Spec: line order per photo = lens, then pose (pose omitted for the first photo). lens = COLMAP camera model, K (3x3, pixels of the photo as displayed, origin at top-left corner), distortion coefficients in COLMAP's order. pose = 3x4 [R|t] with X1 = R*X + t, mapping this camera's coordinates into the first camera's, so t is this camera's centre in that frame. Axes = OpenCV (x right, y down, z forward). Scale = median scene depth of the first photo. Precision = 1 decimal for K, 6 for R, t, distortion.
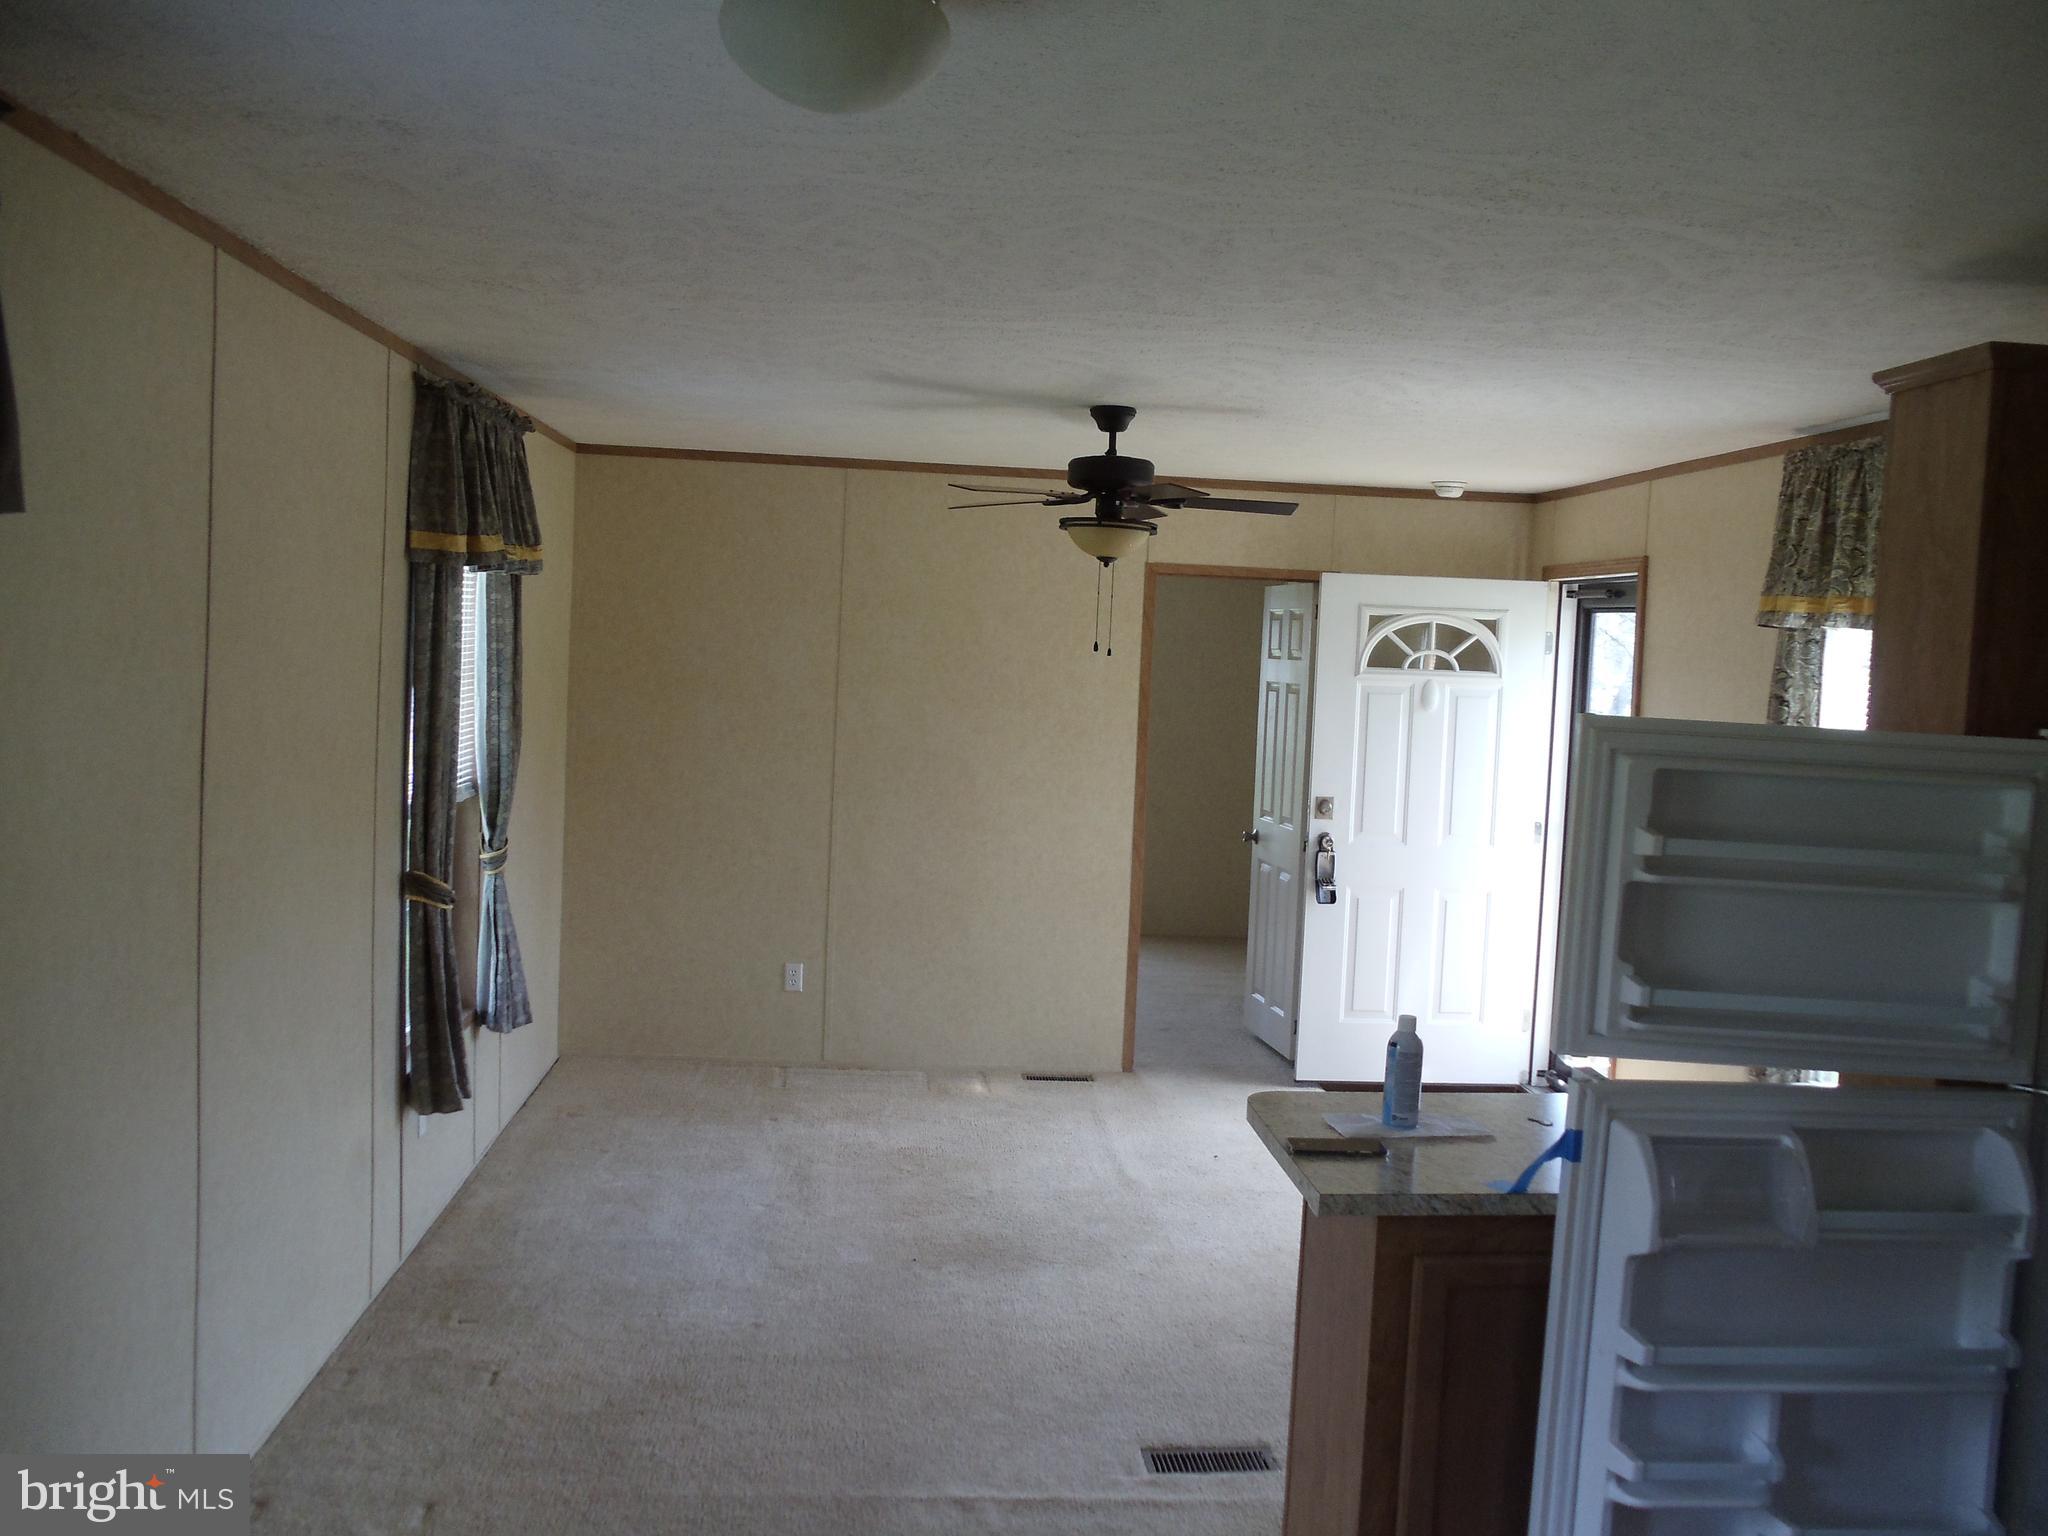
lens RADIAL K [[1969.4, 0, 1035.8], [0, 1969.4, 773.1], [0, 0, 1]] dist [-0.000239, 0.000000]
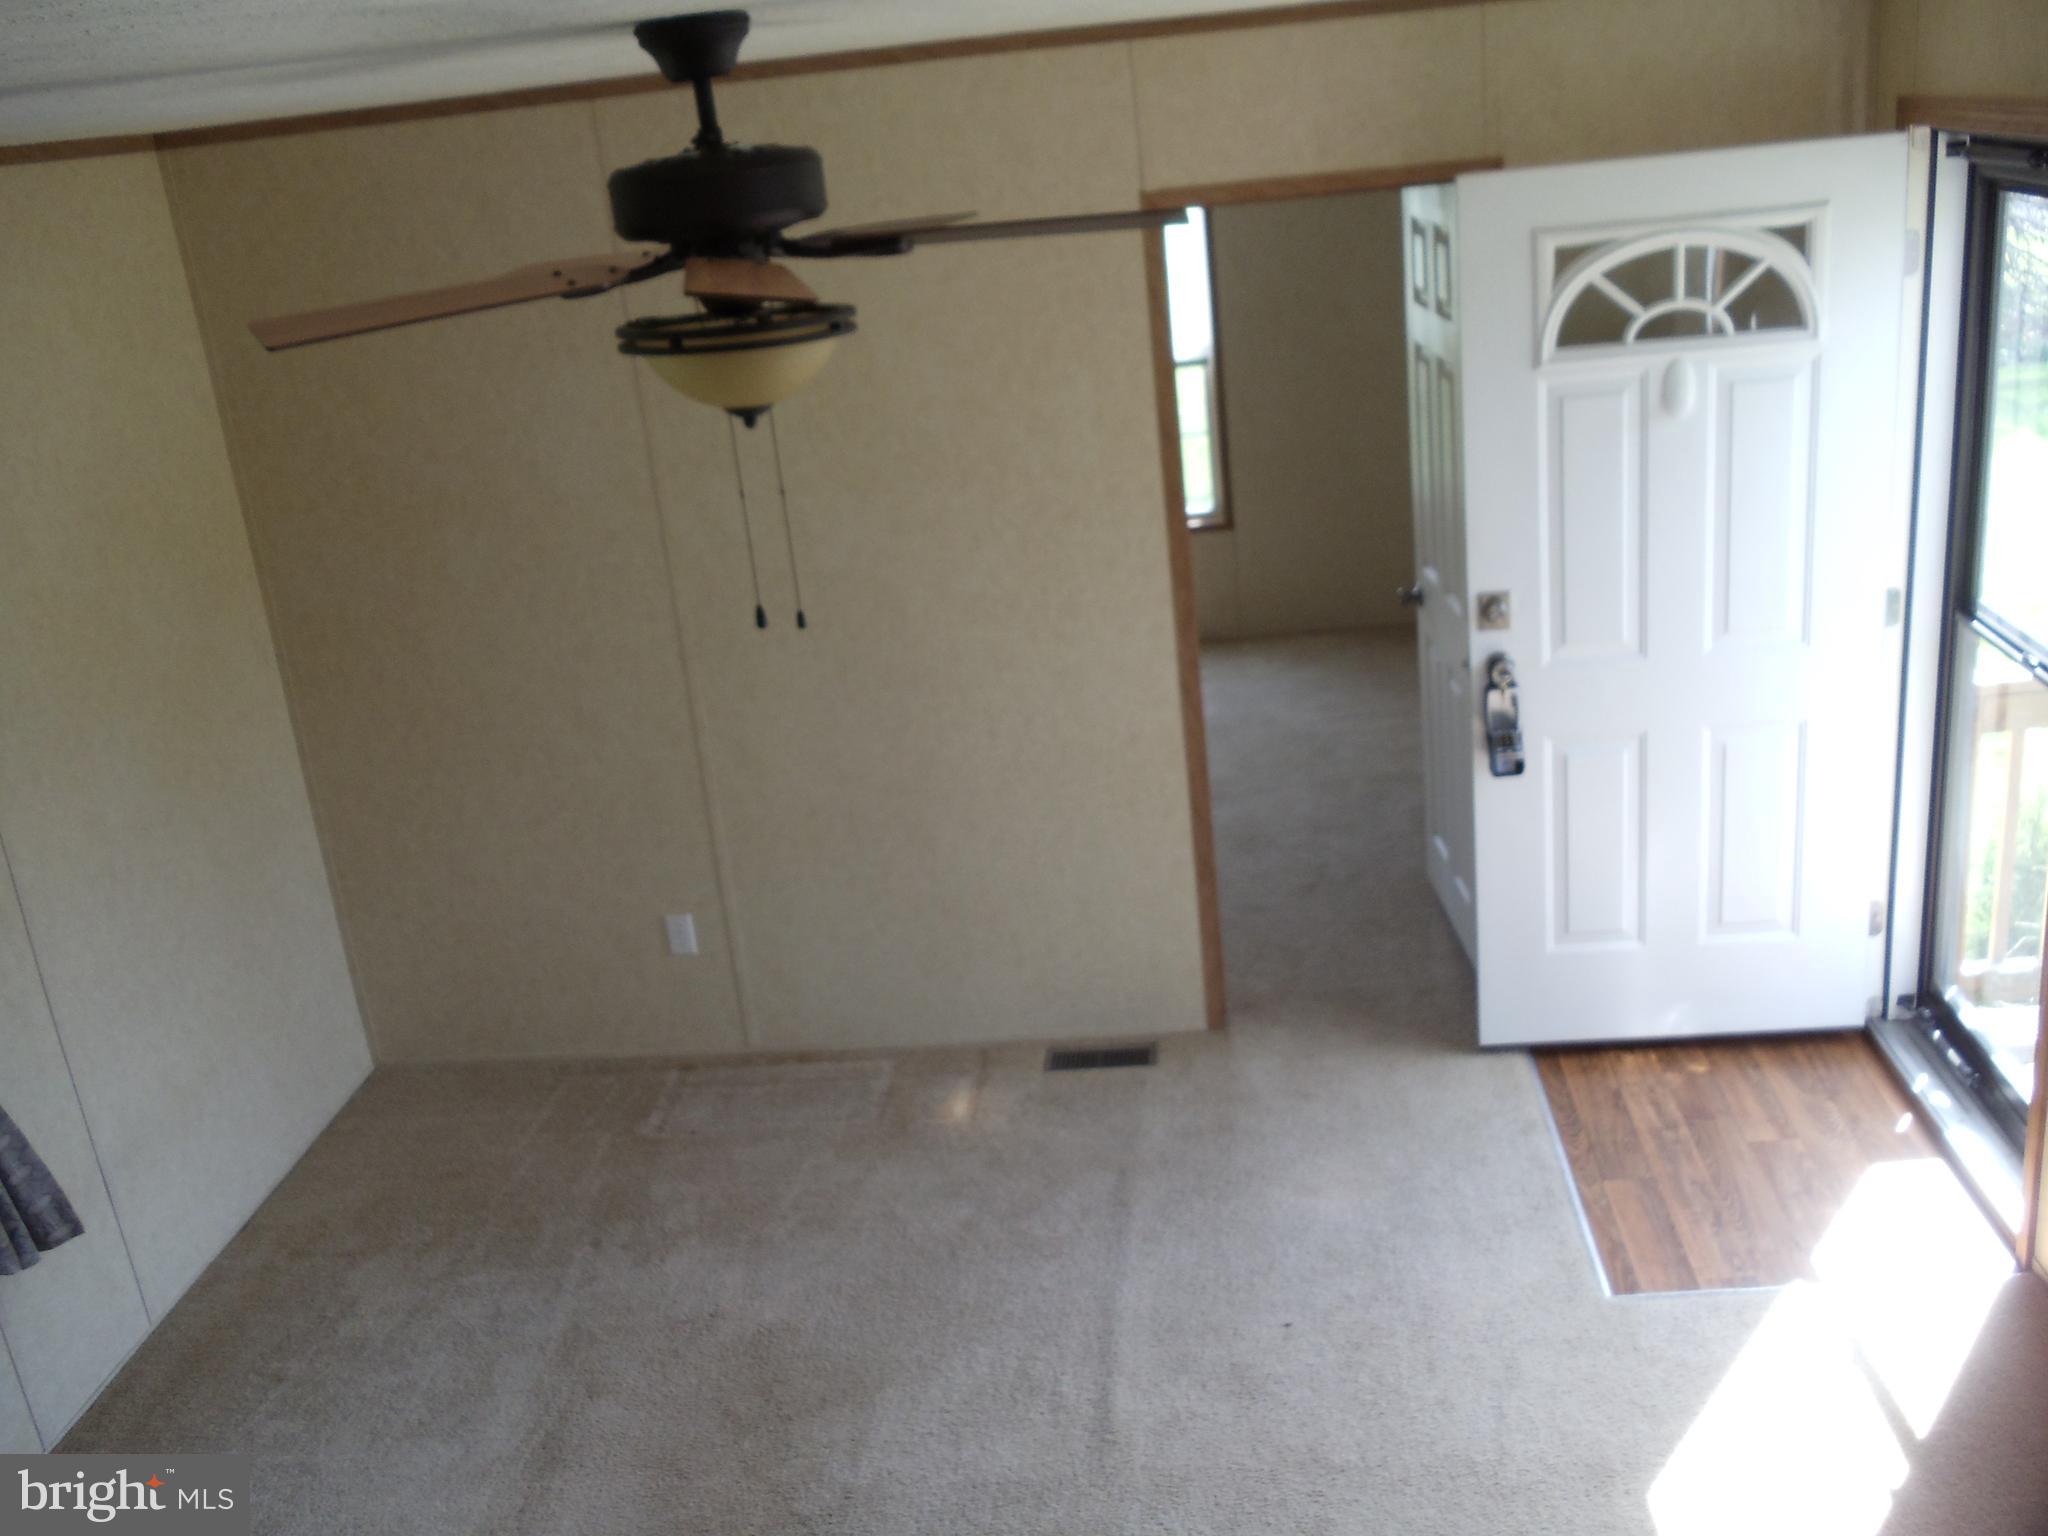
lens RADIAL K [[1969.4, 0, 1069.0], [0, 1969.4, 826.6], [0, 0, 1]] dist [-0.000239, 0.000000]
pose [[0.980459, -0.077205, -0.180941, 0.124420], [0.126210, 0.952395, 0.277515, -0.095607], [0.150902, -0.294929, 0.943528, 0.428529]]
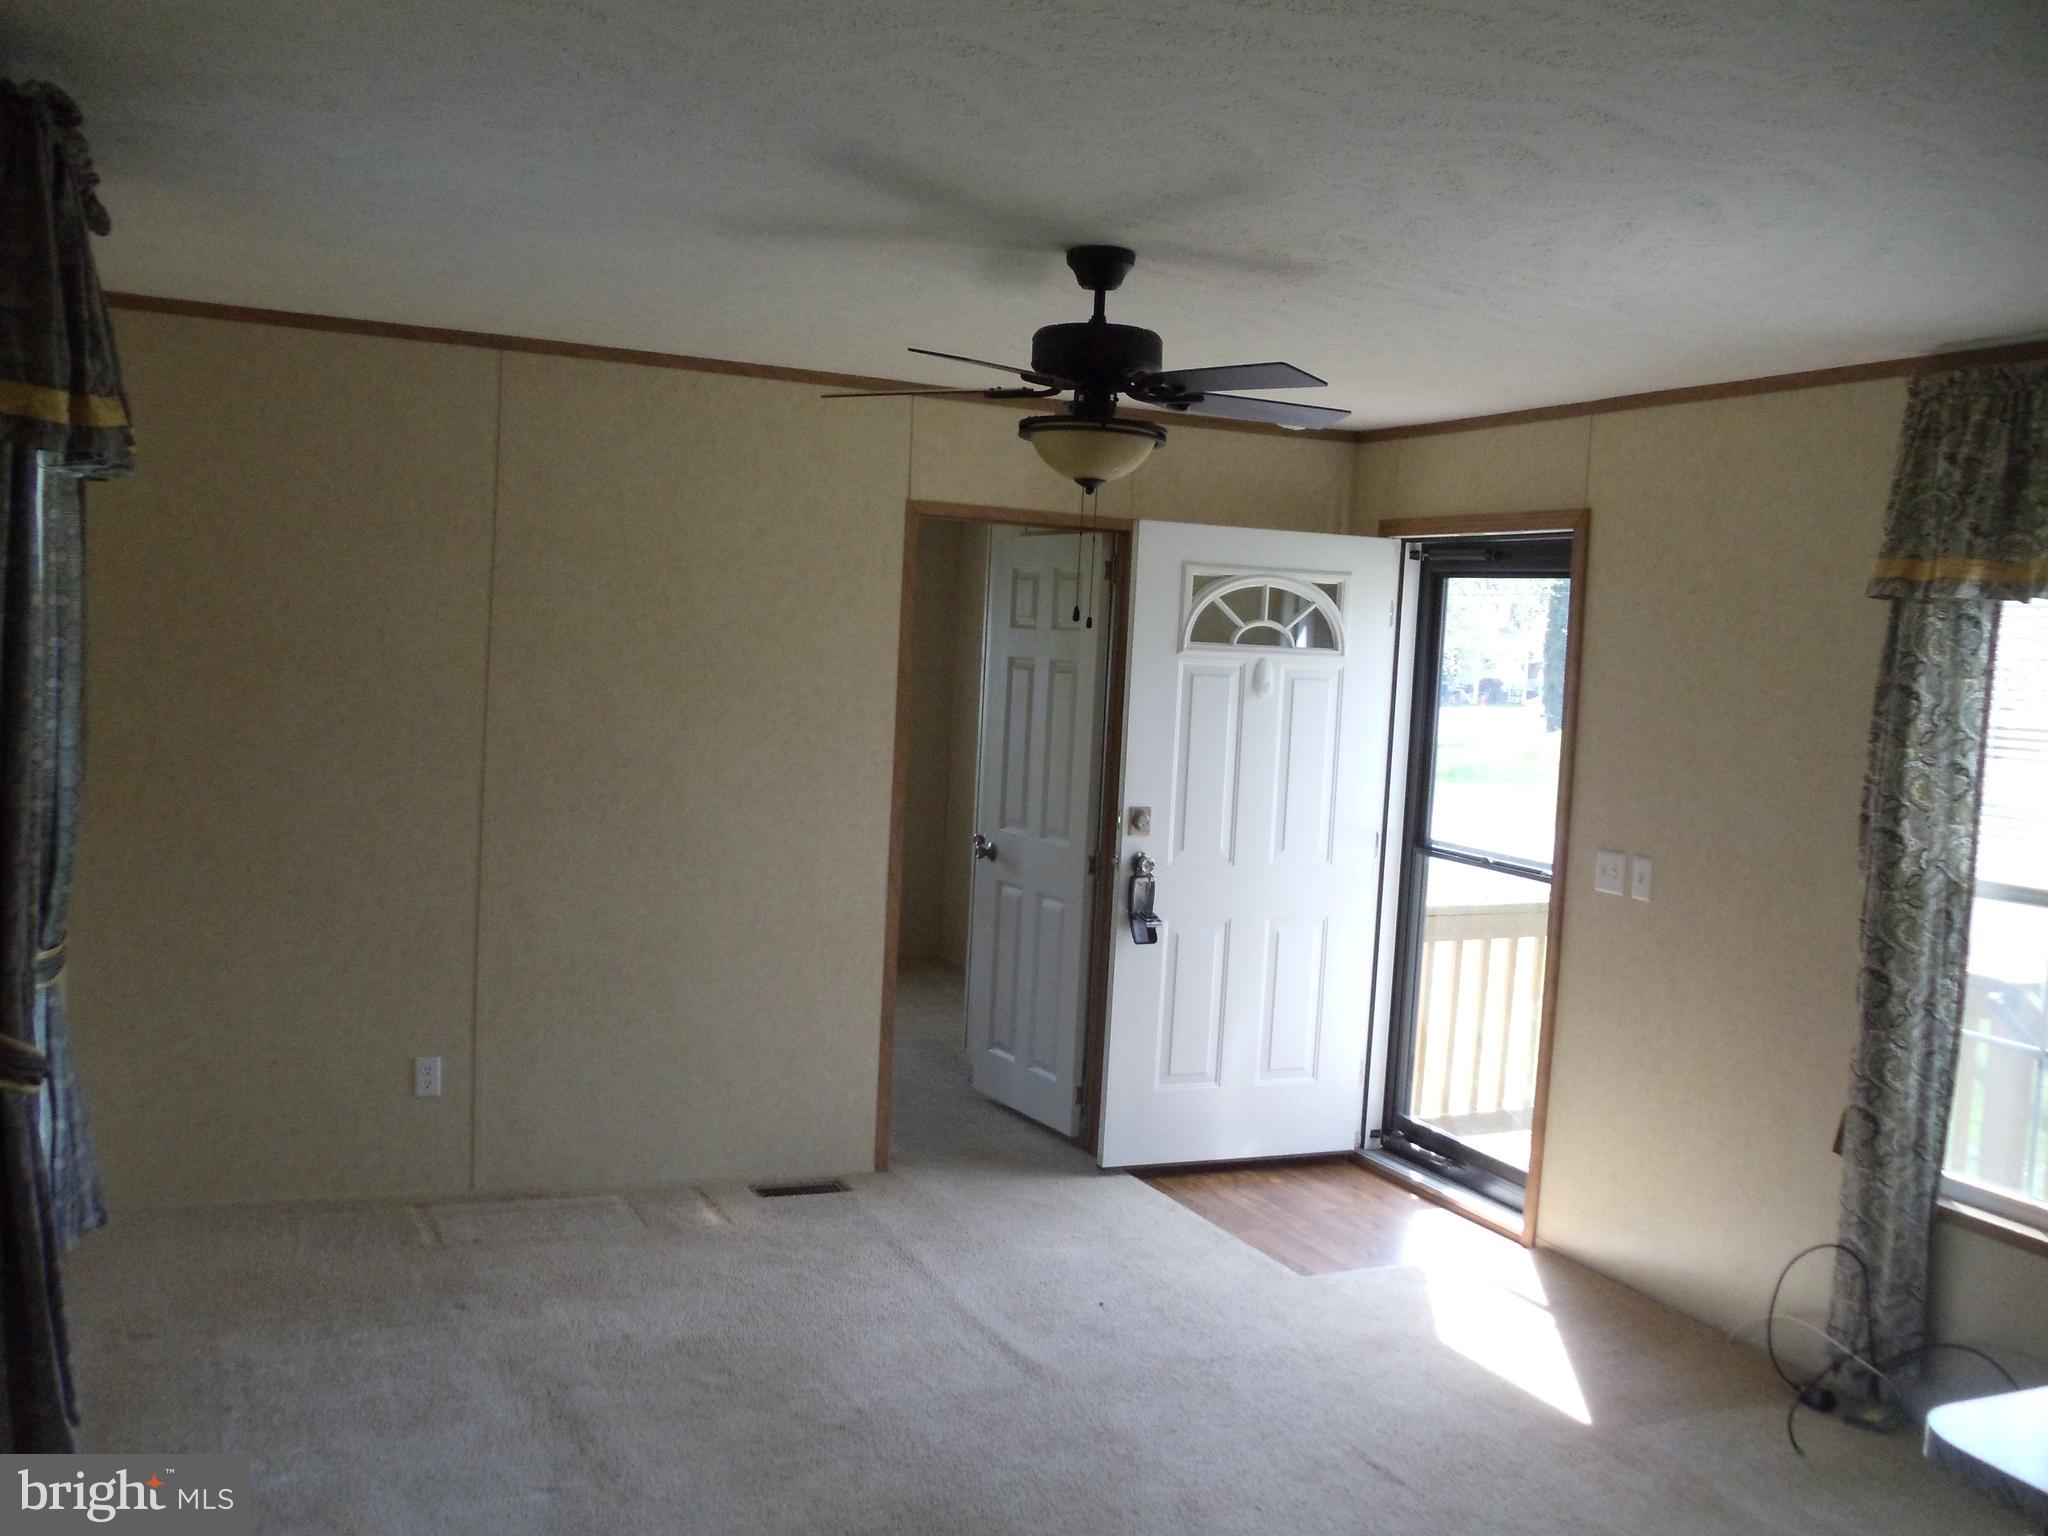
lens RADIAL K [[1969.4, 0, 1051.3], [0, 1969.4, 801.5], [0, 0, 1]] dist [-0.000239, 0.000000]
pose [[0.945263, -0.019465, 0.325729, -0.142569], [0.008879, 0.999384, 0.033953, -0.017092], [-0.326189, -0.029203, 0.944853, 0.271220]]
